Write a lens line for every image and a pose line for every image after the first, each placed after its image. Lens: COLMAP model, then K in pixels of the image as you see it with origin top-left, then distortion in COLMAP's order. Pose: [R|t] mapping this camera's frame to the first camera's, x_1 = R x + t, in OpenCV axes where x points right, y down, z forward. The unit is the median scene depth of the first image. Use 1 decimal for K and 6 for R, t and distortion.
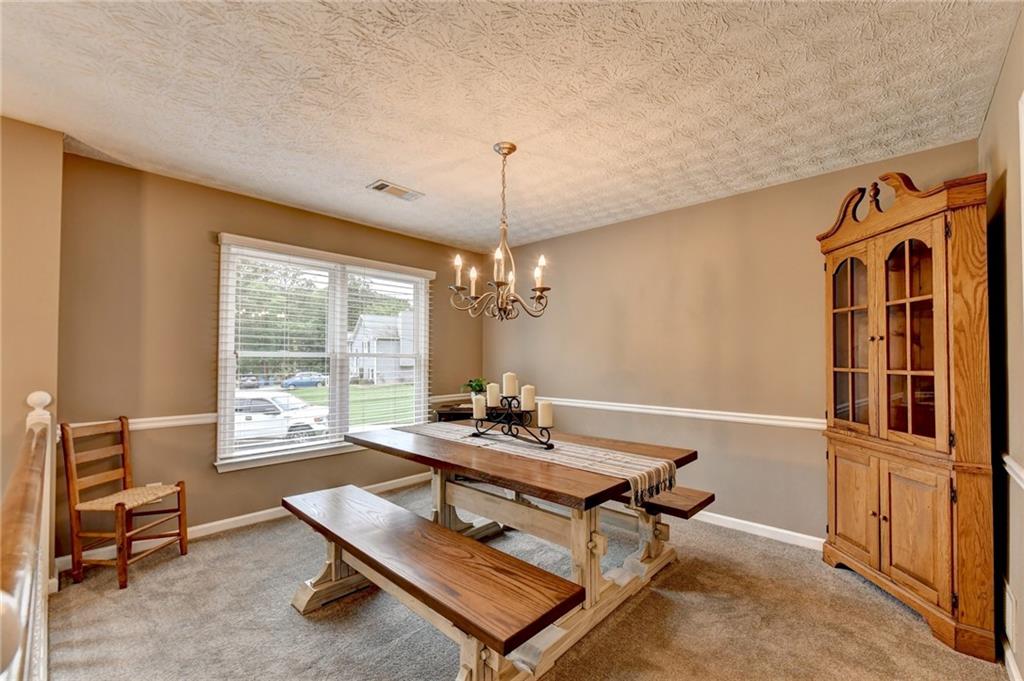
lens RADIAL K [[438.7, 0, 544.9], [0, 438.7, 353.9], [0, 0, 1]] dist [-0.006920, -0.000595]
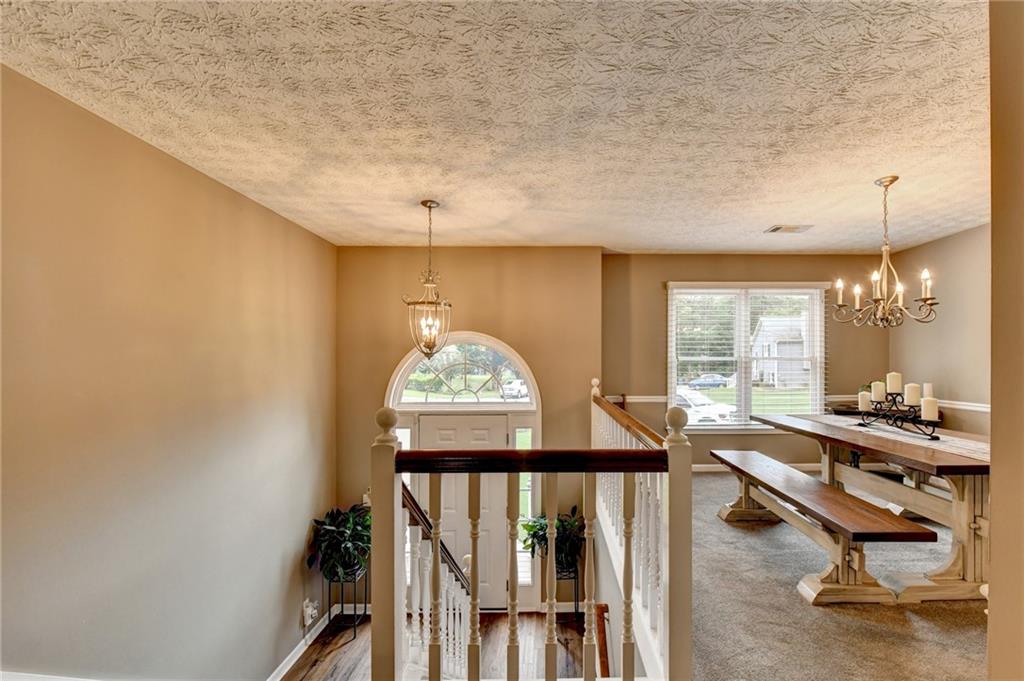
lens RADIAL K [[436.9, 0, 539.1], [0, 436.9, 360.3], [0, 0, 1]] dist [-0.003003, -0.000685]
pose [[0.646472, -0.005802, -0.762915, 0.193836], [0.011402, 0.999933, 0.002058, -0.003258], [0.762852, -0.010030, 0.646495, -0.464001]]
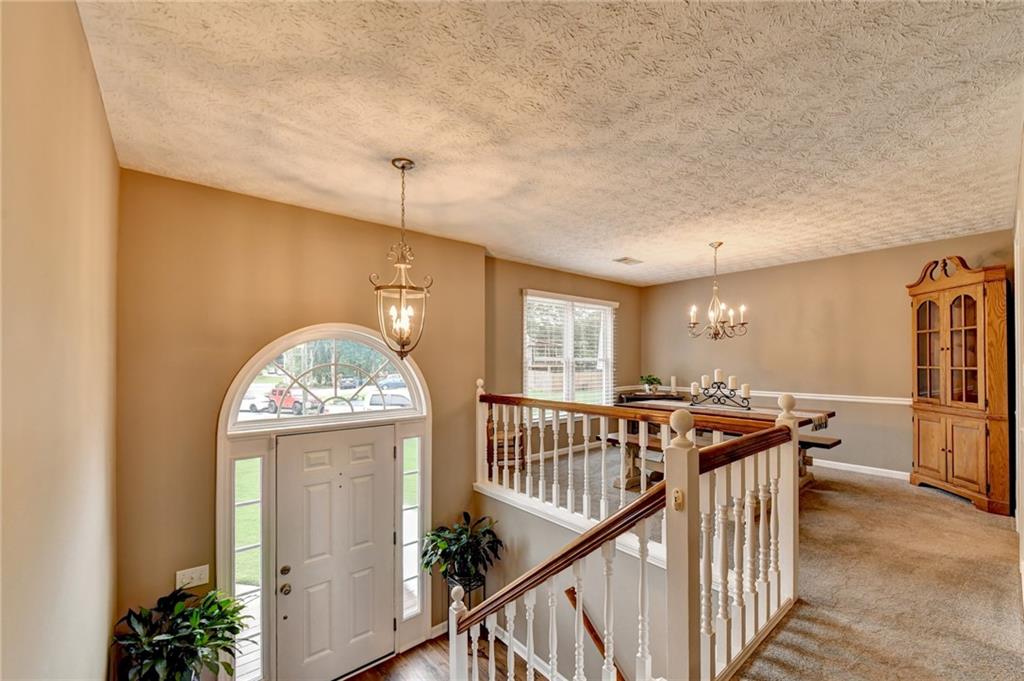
lens RADIAL K [[436.9, 0, 539.1], [0, 436.9, 360.3], [0, 0, 1]] dist [-0.003003, -0.000685]
pose [[0.991901, -0.004034, -0.126949, -0.584854], [0.005139, 0.999952, 0.008378, -0.012111], [0.126909, -0.008962, 0.991874, -0.868611]]
